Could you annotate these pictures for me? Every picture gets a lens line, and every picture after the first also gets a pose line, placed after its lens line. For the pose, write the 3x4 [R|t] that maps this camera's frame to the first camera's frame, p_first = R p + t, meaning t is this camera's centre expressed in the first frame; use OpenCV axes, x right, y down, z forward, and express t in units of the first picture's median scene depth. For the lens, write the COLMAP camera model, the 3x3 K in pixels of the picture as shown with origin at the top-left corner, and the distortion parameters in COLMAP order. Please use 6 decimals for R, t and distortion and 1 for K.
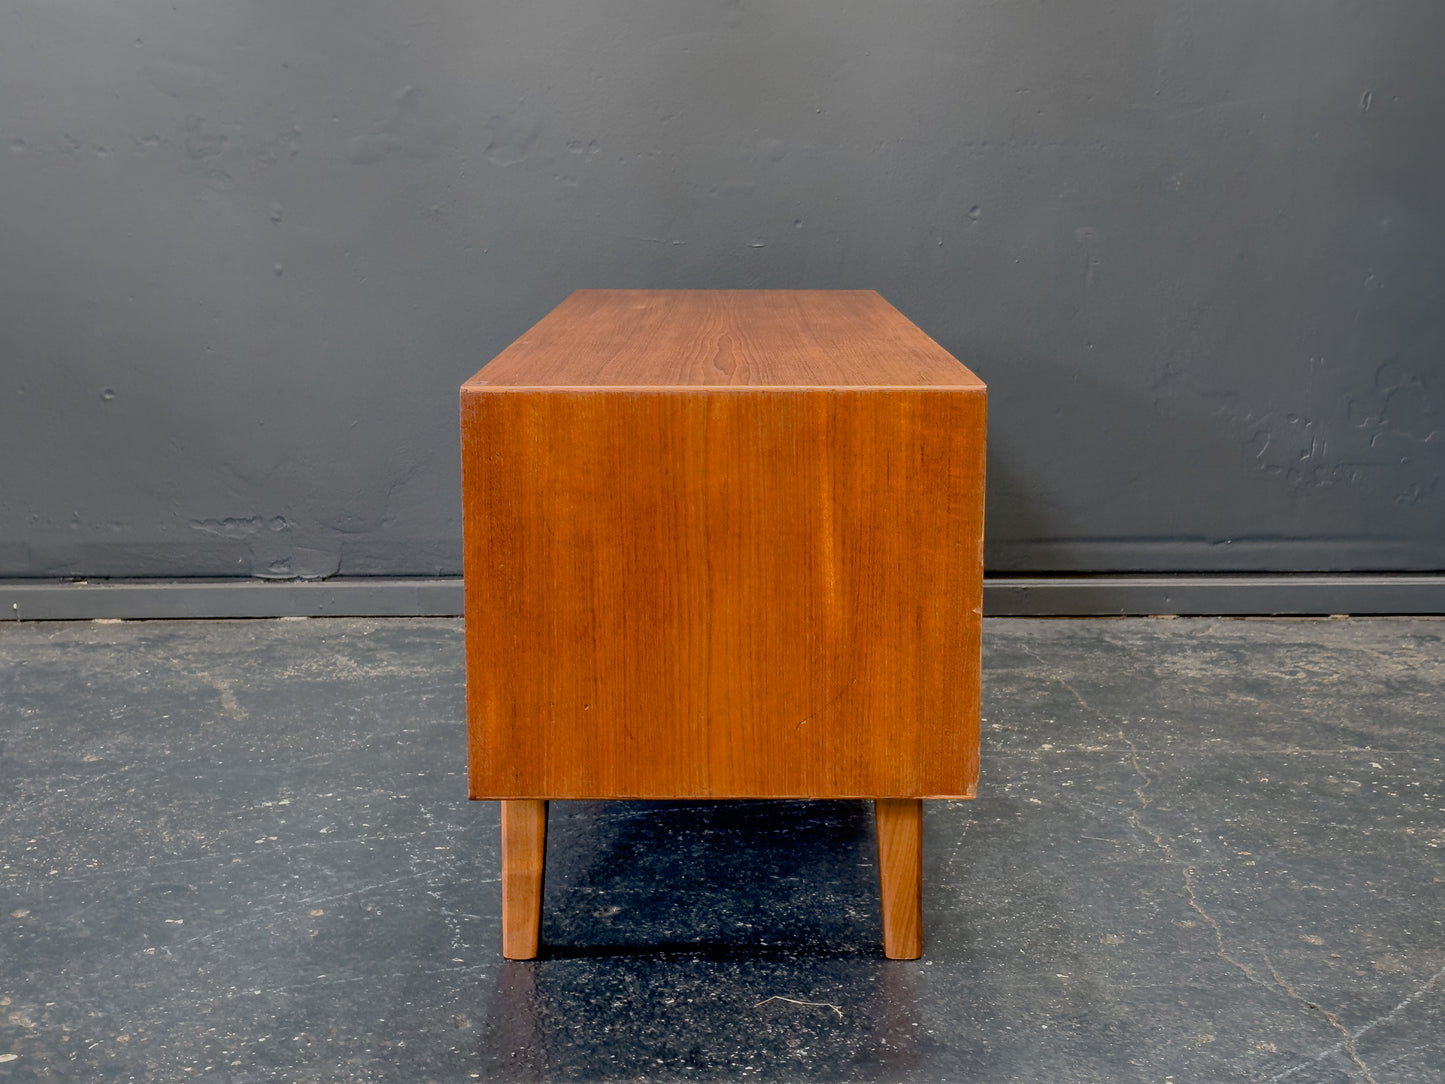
lens RADIAL K [[2099.3, 0, 727.3], [0, 2099.3, 529.4], [0, 0, 1]] dist [0.129353, 0.000000]
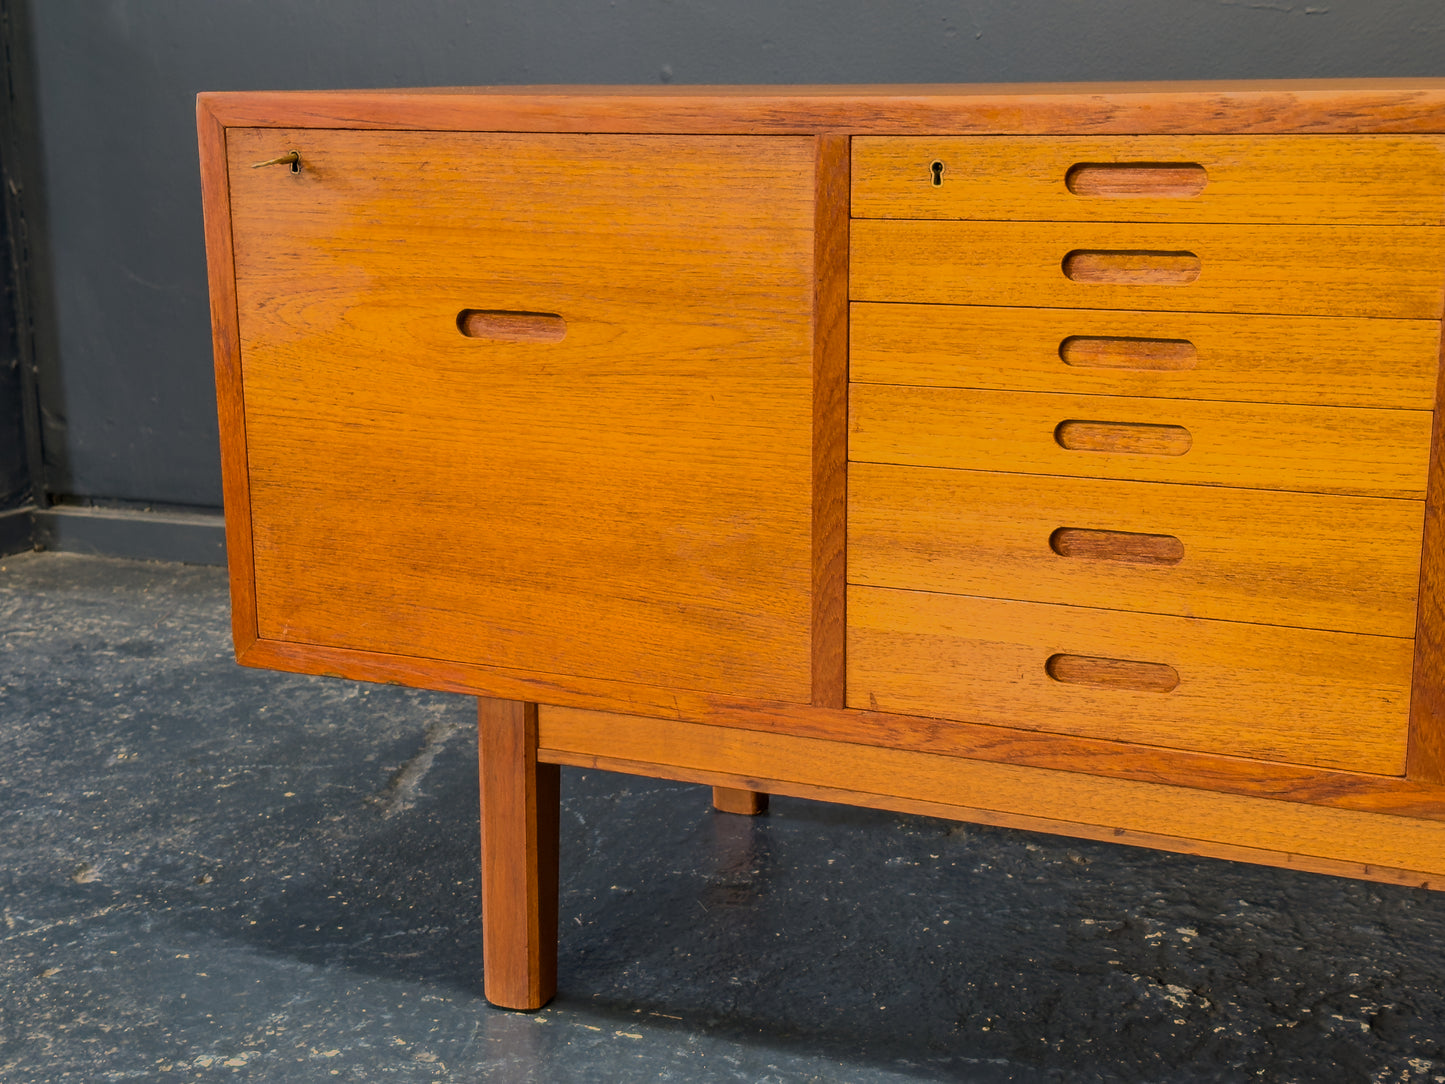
lens RADIAL K [[2018.7, 0, 726.3], [0, 2018.7, 543.7], [0, 0, 1]] dist [0.121839, 0.000000]
pose [[0.917081, 0.081033, -0.390379, 0.070220], [-0.056782, 0.995693, 0.073288, -0.032676], [0.394636, -0.045045, 0.917733, 0.527559]]
